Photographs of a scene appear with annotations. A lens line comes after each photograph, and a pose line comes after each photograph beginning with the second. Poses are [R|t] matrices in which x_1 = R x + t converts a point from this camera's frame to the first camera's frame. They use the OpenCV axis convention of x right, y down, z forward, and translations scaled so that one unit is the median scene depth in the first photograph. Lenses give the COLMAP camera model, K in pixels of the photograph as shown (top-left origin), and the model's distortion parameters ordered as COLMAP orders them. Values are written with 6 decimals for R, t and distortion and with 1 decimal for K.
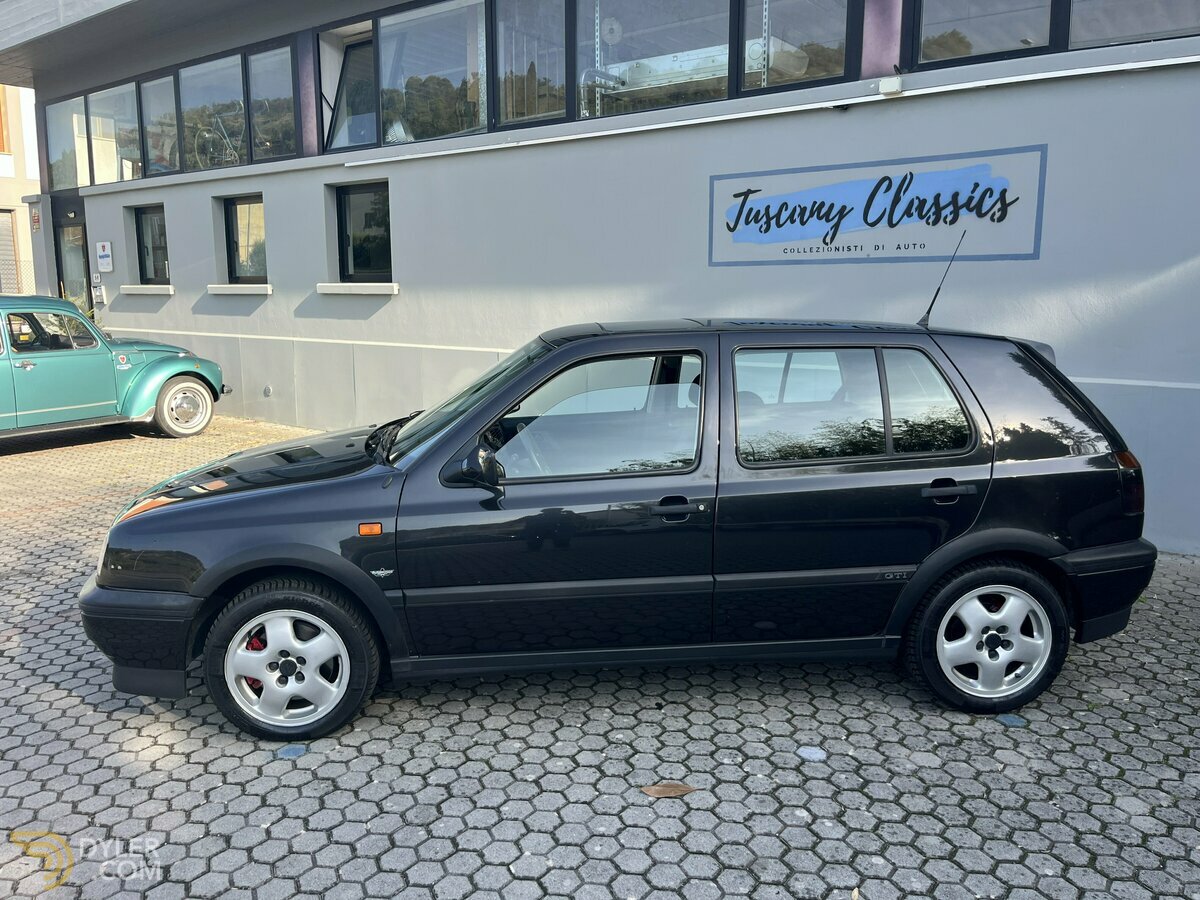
lens RADIAL K [[932.0, 0, 571.4], [0, 932.0, 451.0], [0, 0, 1]] dist [0.048056, -0.077868]
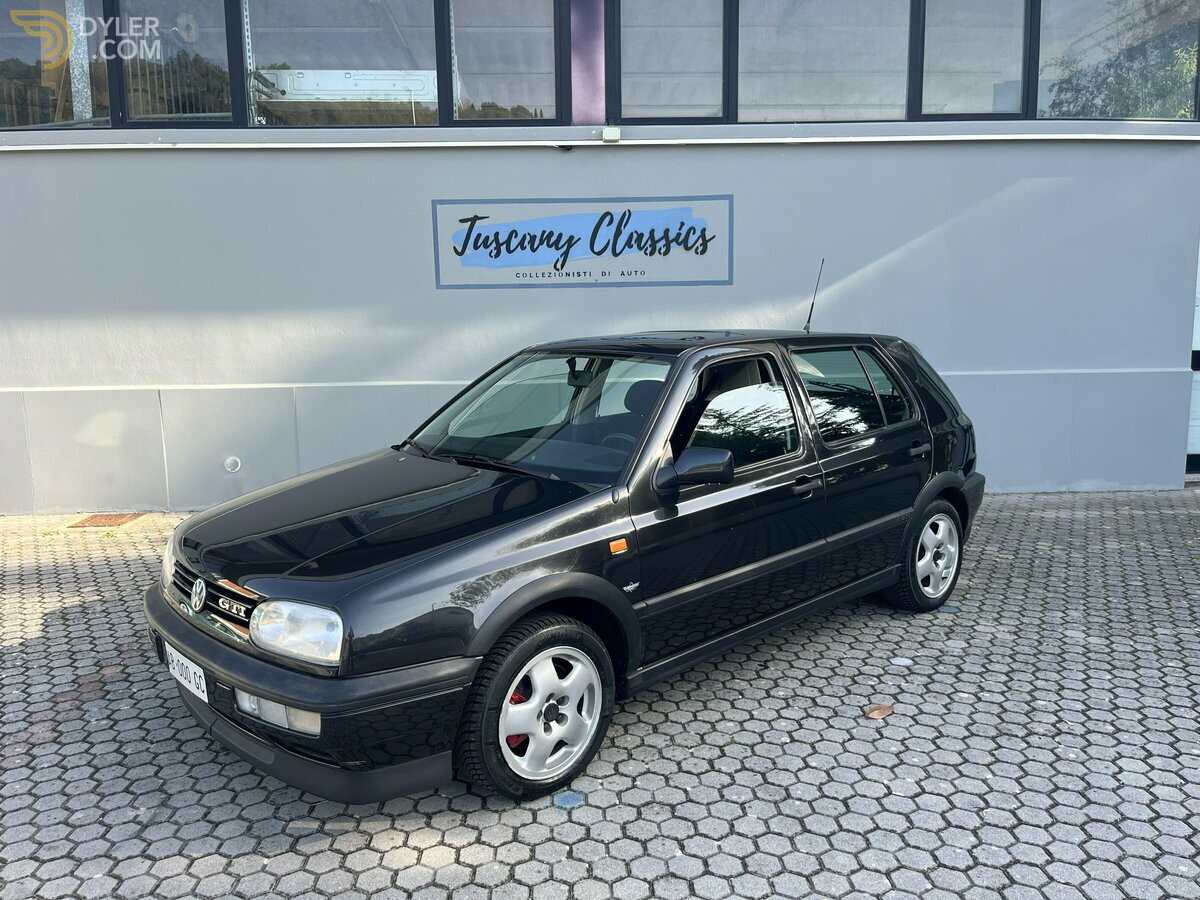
lens RADIAL K [[940.8, 0, 597.8], [0, 940.8, 468.5], [0, 0, 1]] dist [0.017754, -0.006988]
pose [[0.766169, -0.112727, 0.632676, -0.735313], [0.123740, 0.991950, 0.026892, -0.021467], [-0.630614, 0.057684, 0.773950, 0.217877]]
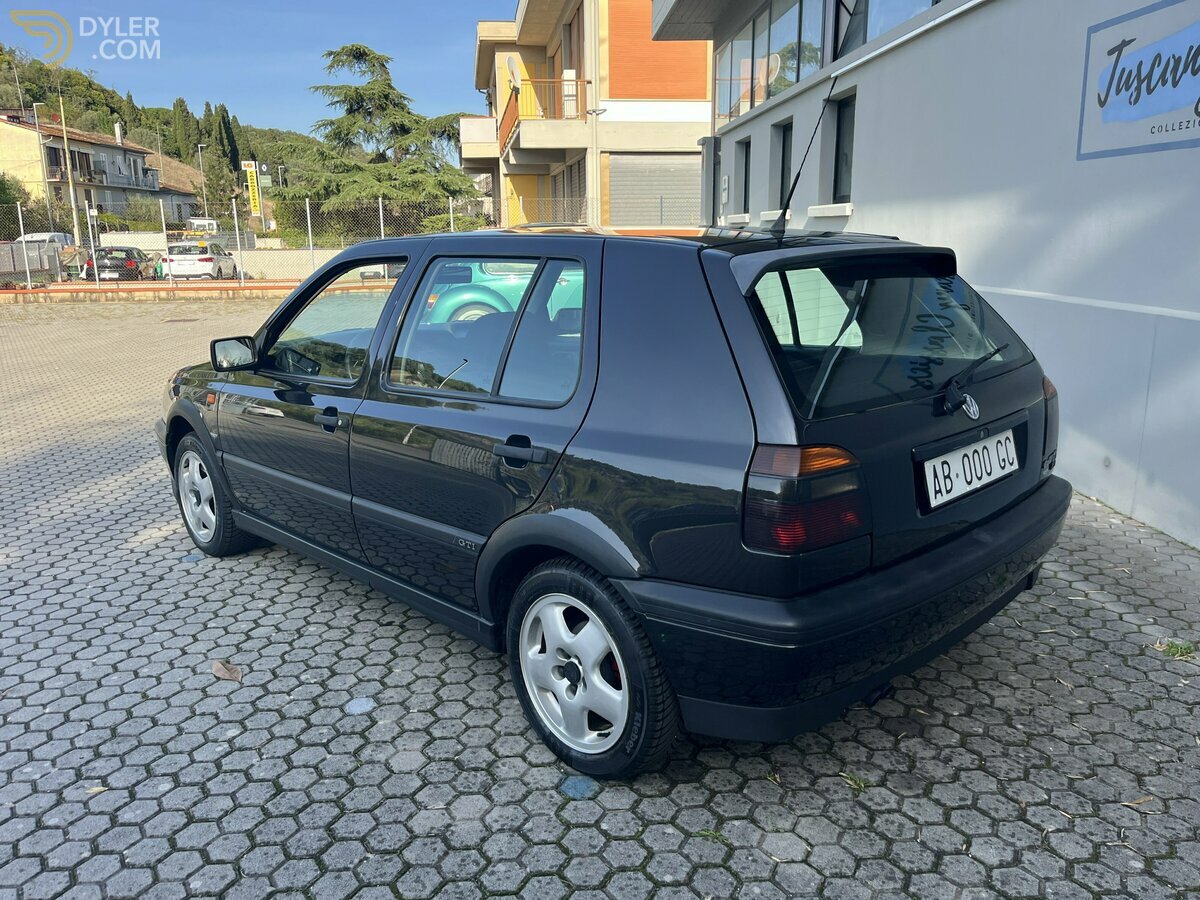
lens RADIAL K [[923.1, 0, 570.1], [0, 923.1, 447.2], [0, 0, 1]] dist [0.006129, -0.008257]
pose [[0.637596, 0.172670, -0.750770, 0.886151], [-0.116686, 0.984959, 0.127436, -0.055623], [0.761482, 0.006352, 0.648154, 0.496678]]
